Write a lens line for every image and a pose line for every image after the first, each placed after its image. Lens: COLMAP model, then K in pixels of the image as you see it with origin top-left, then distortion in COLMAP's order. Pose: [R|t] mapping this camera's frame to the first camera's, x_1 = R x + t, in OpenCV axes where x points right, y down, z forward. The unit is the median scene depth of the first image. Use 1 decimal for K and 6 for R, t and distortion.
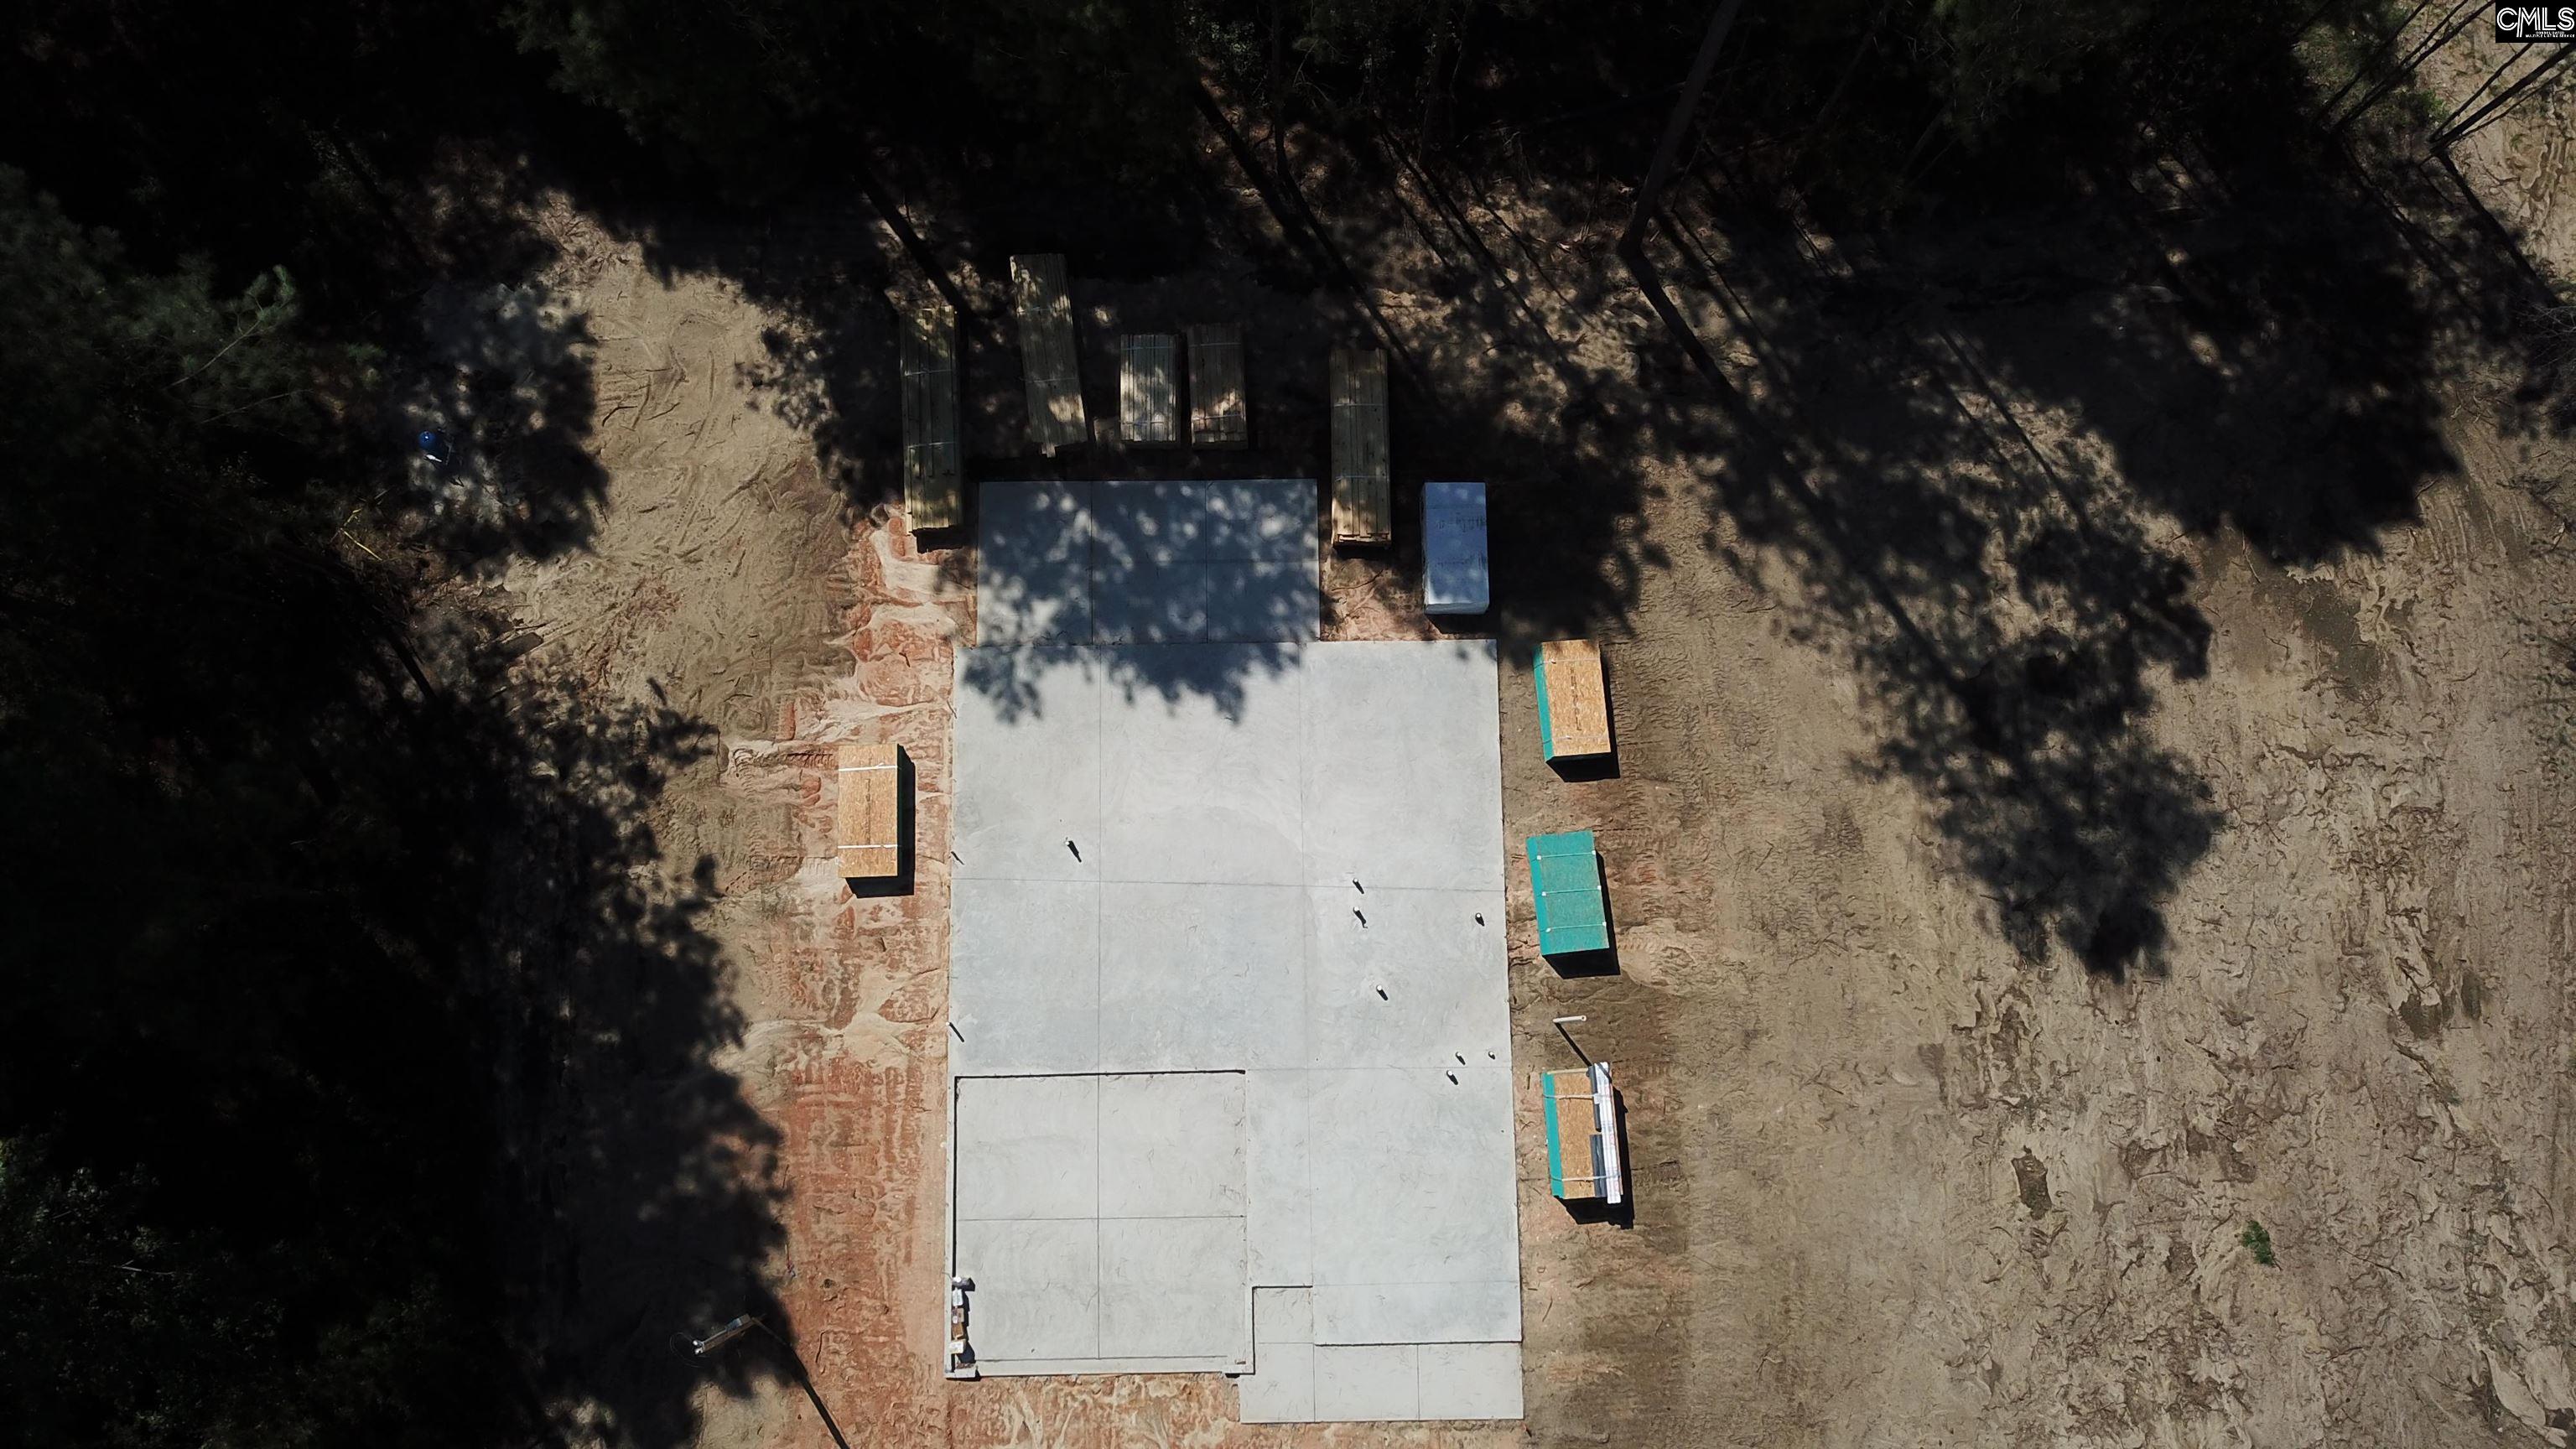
lens RADIAL K [[1967.1, 0, 1372.7], [0, 1967.1, 772.5], [0, 0, 1]] dist [0.008174, -0.012548]
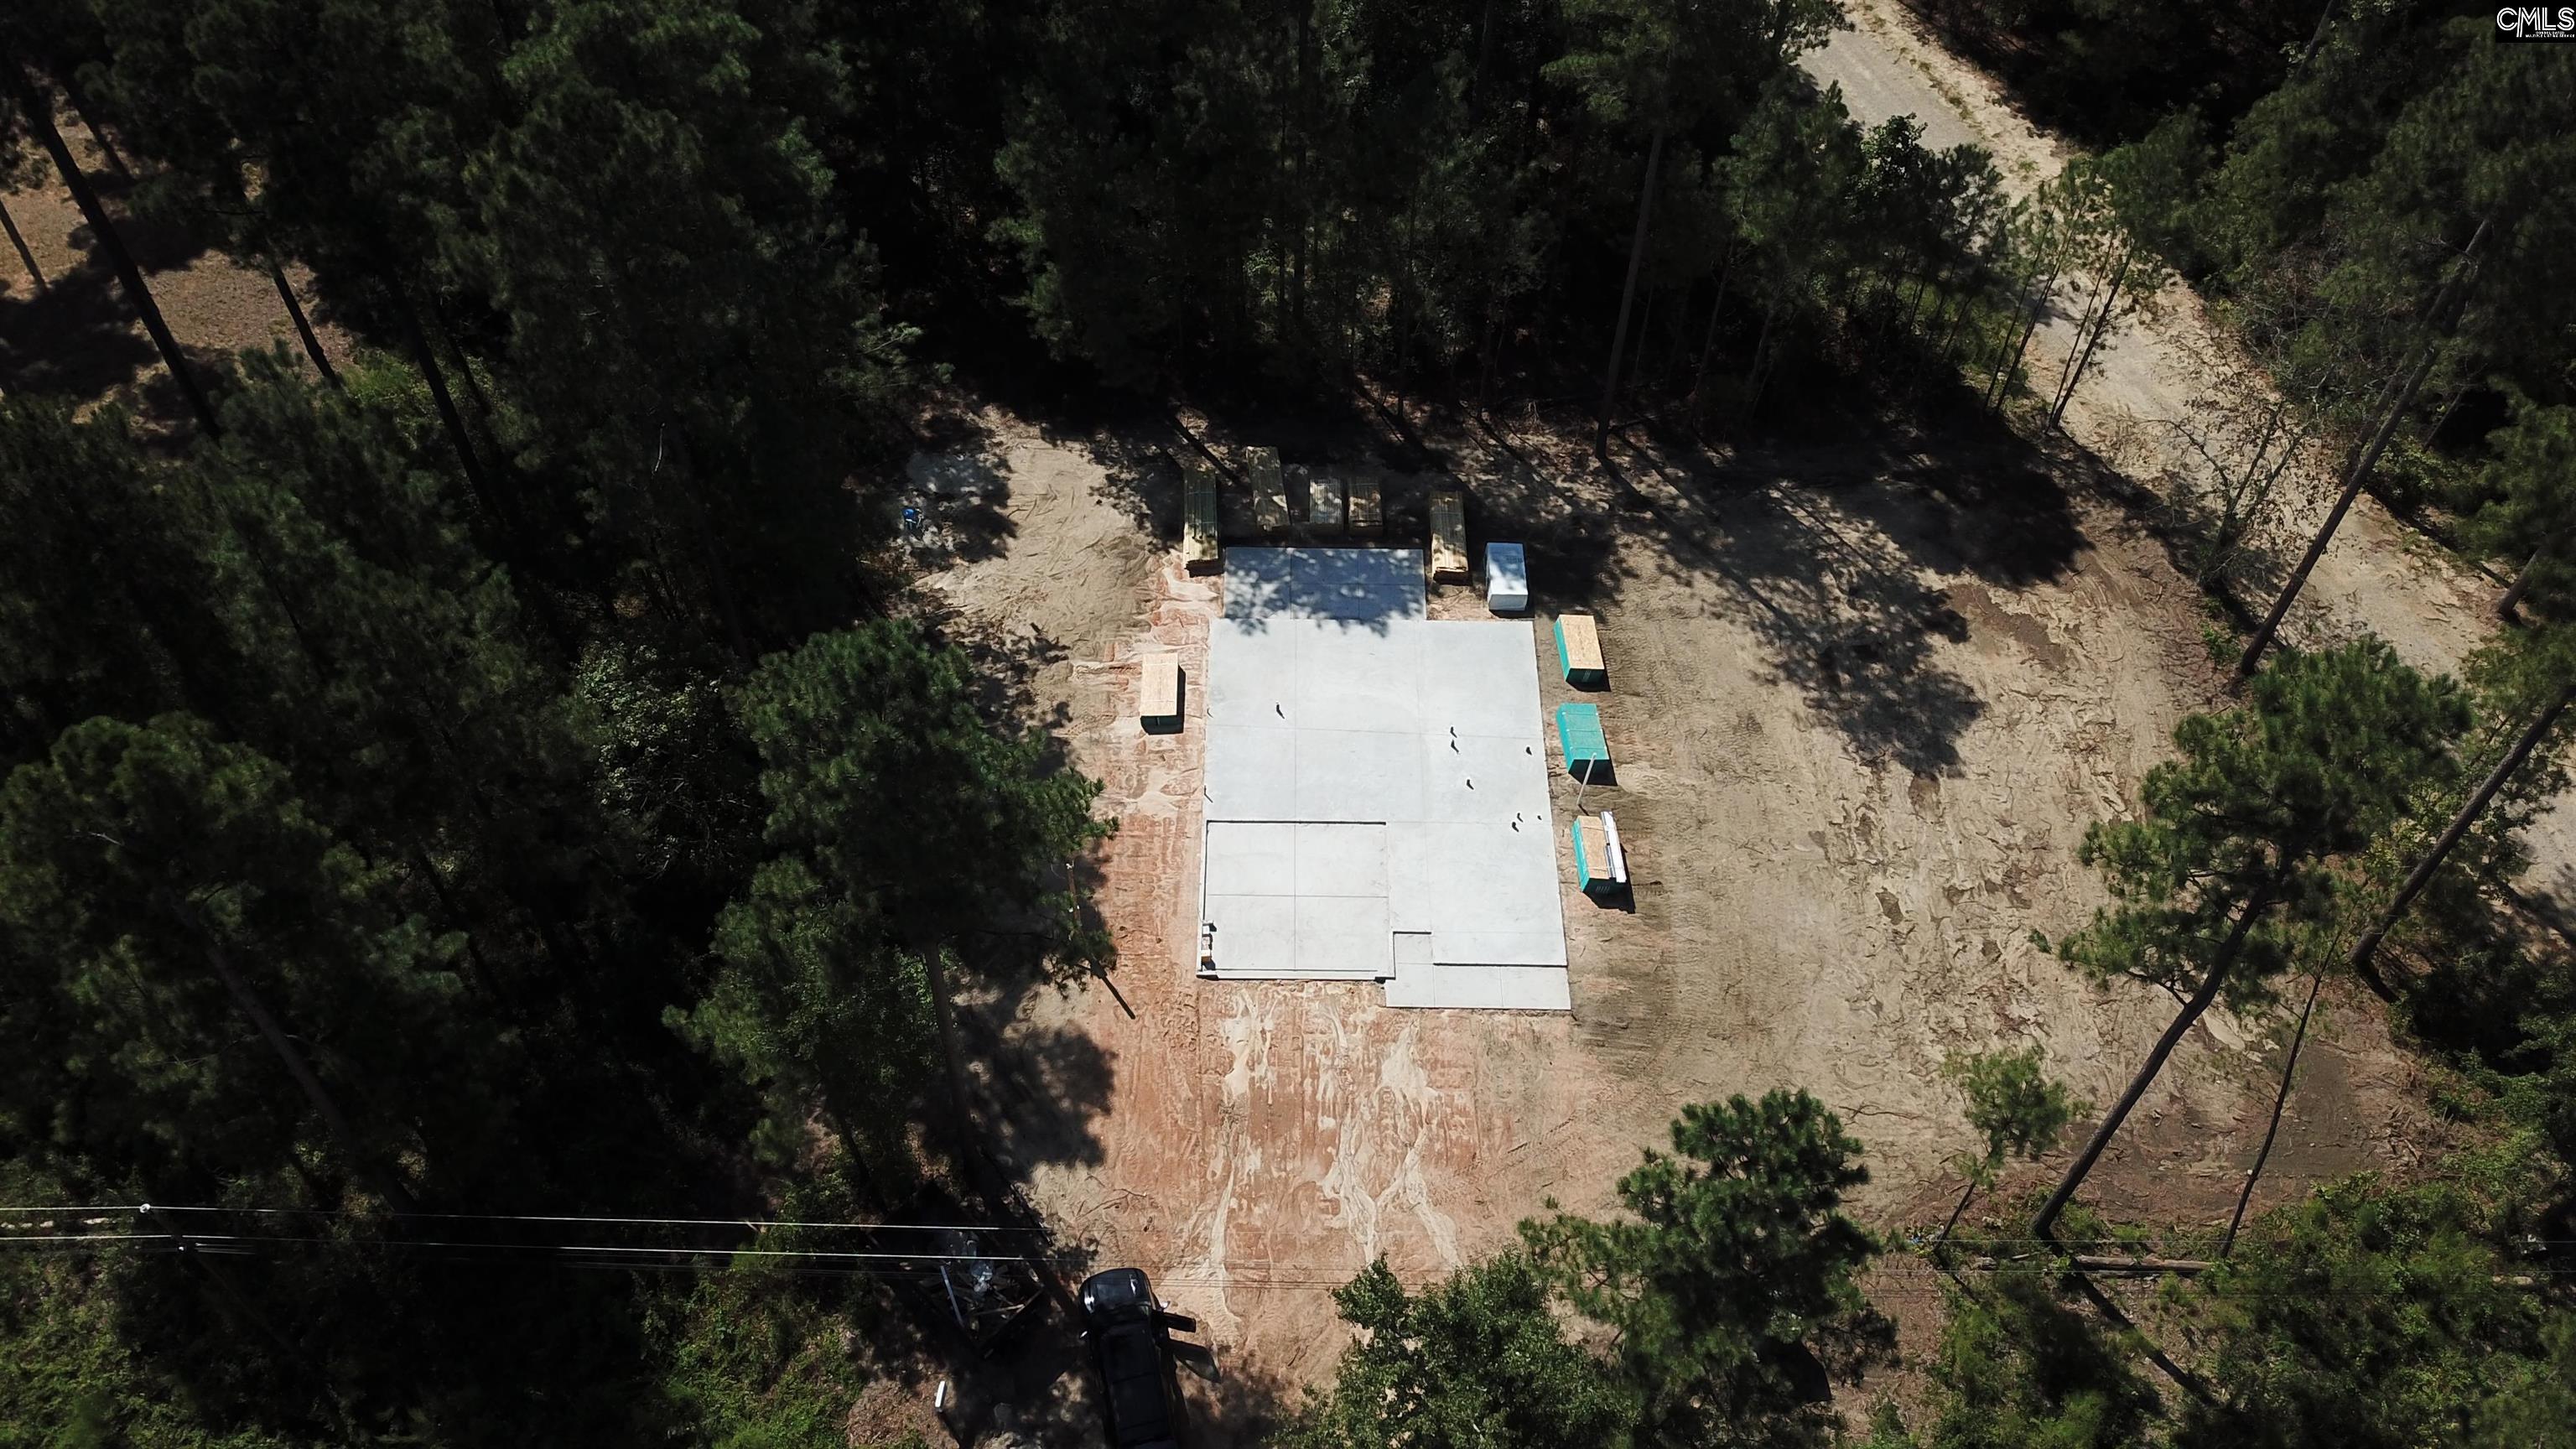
lens RADIAL K [[1967.1, 0, 1300.1], [0, 1967.1, 738.9], [0, 0, 1]] dist [0.008174, -0.012548]
pose [[0.999699, 0.023033, -0.008507, -0.121000], [-0.024243, 0.870965, -0.490746, 0.861631], [-0.003894, 0.490804, 0.871261, -0.420092]]
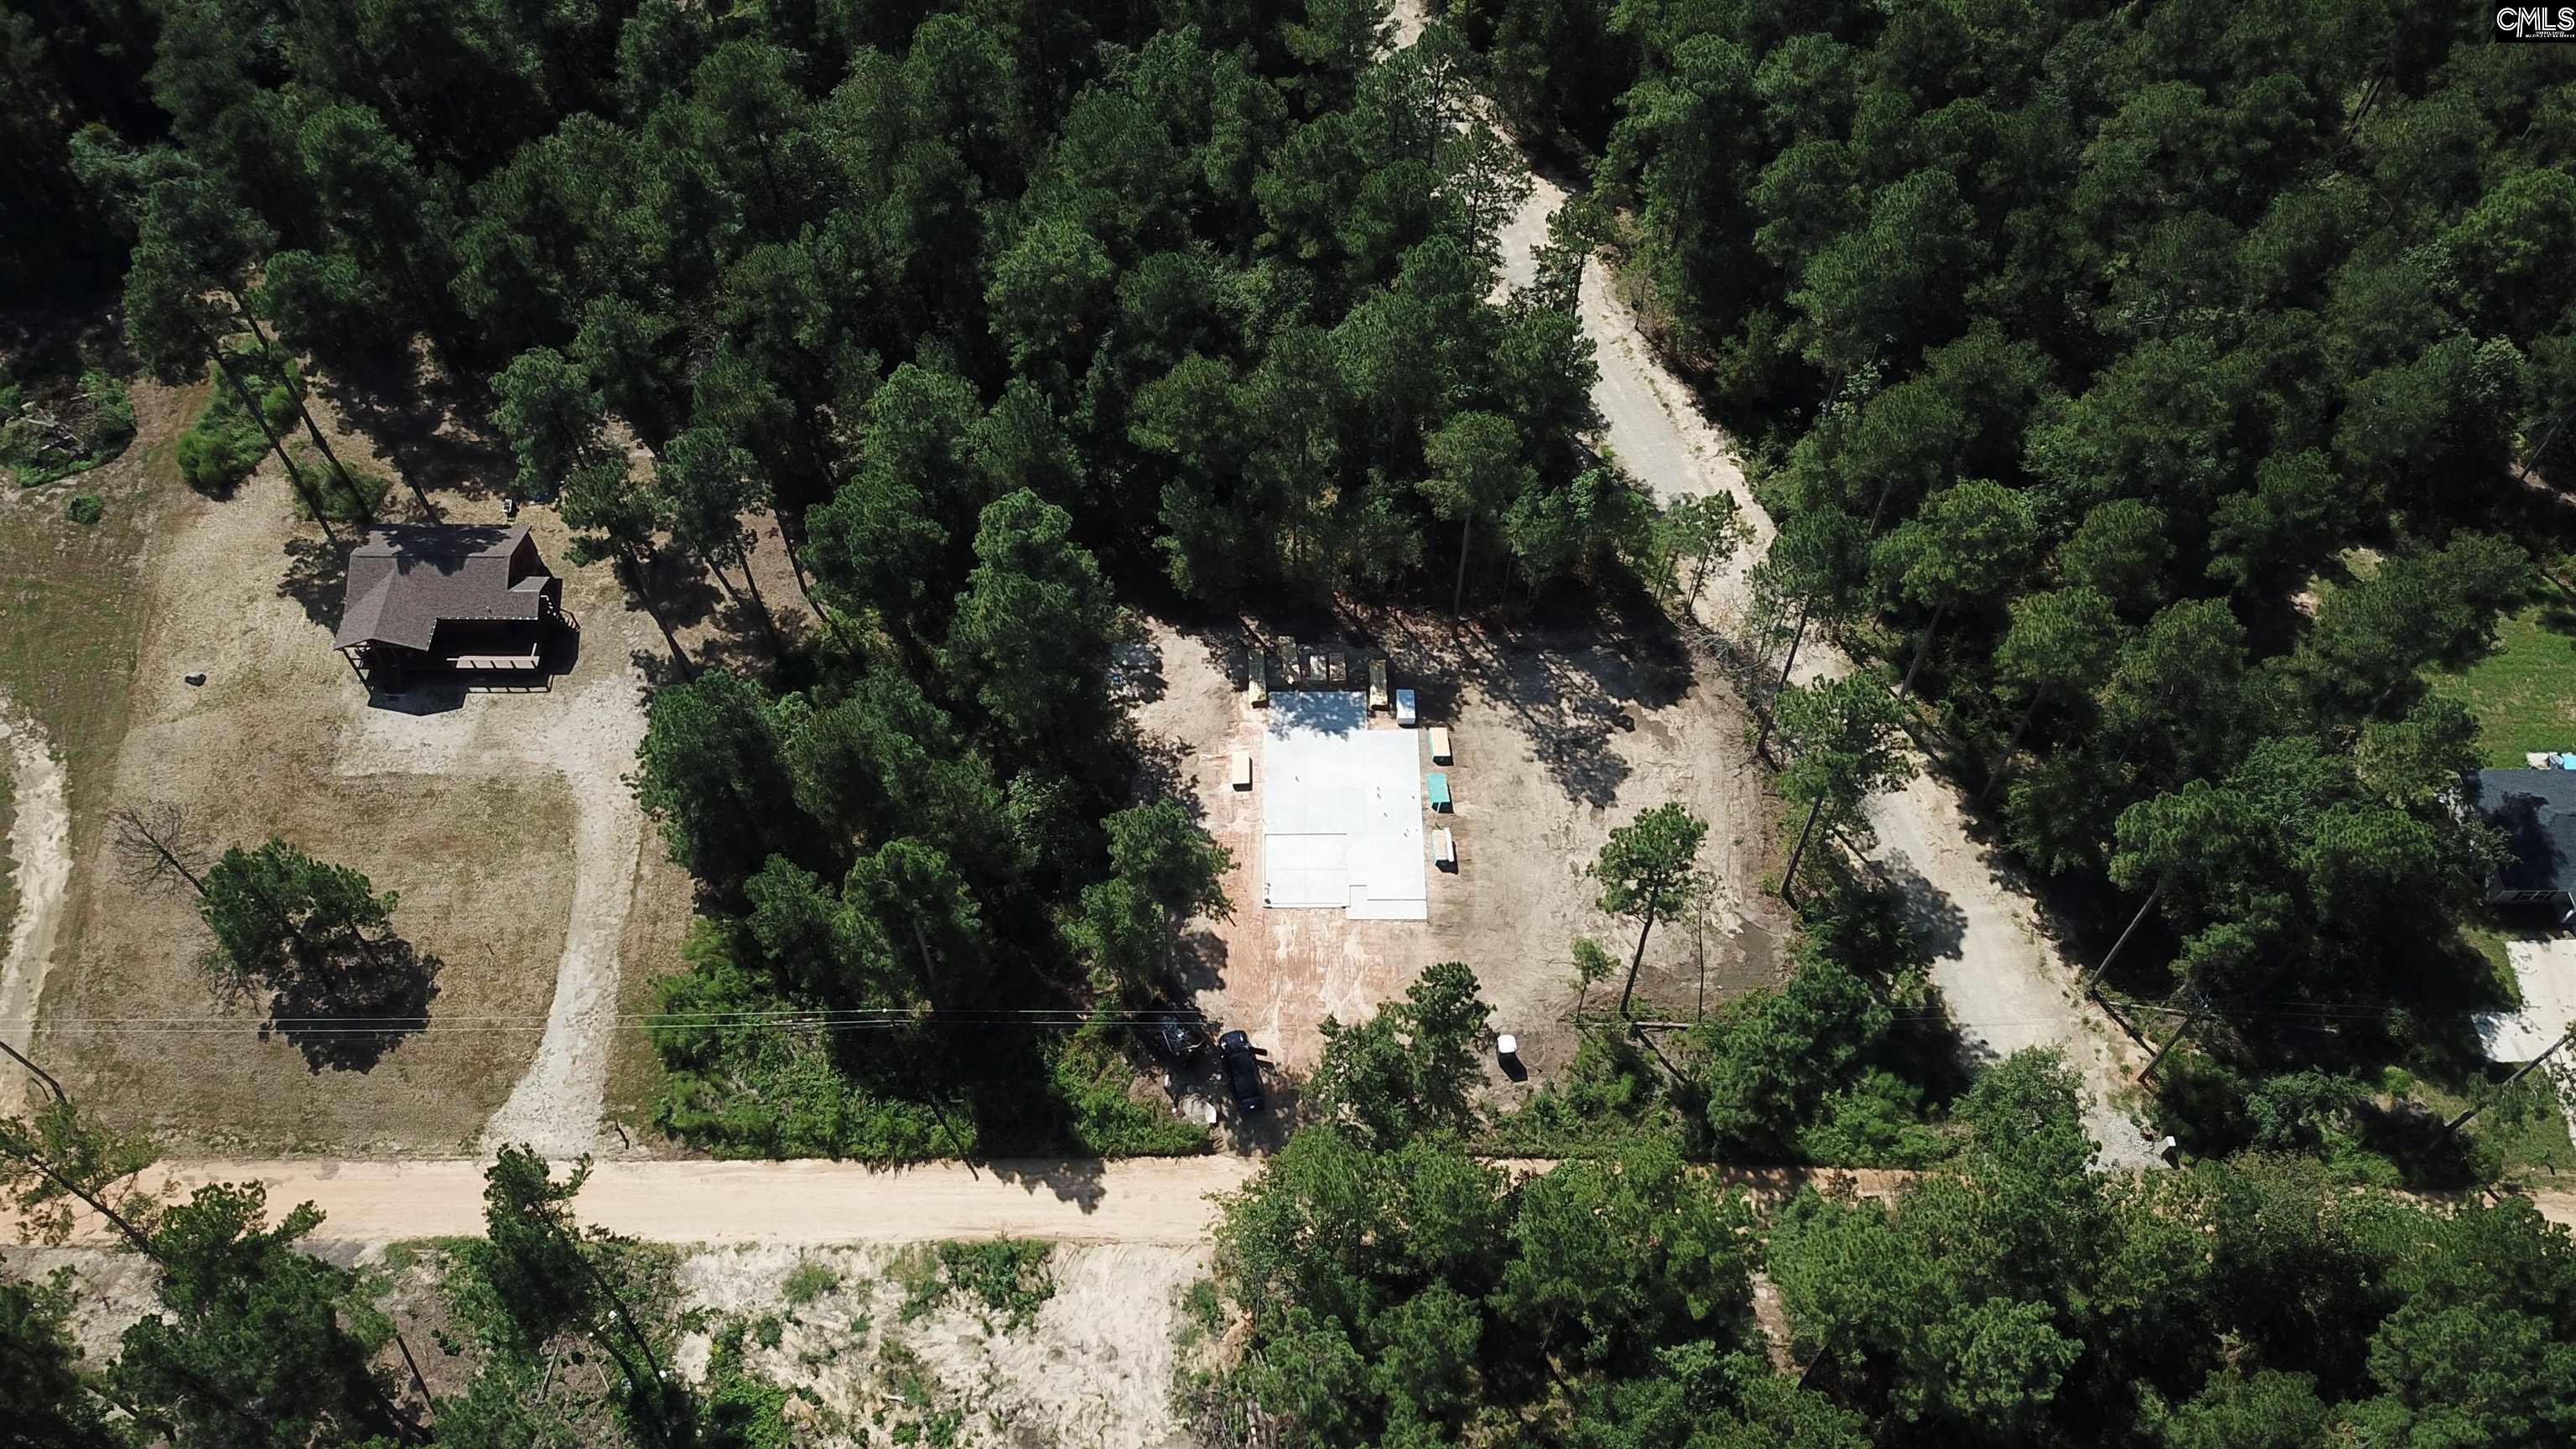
lens RADIAL K [[1967.1, 0, 1294.5], [0, 1967.1, 740.0], [0, 0, 1]] dist [0.008174, -0.012548]
pose [[0.999730, 0.006958, -0.022187, -0.080752], [-0.015559, 0.909278, -0.415899, 1.422772], [0.017281, 0.416131, 0.909140, -2.198275]]
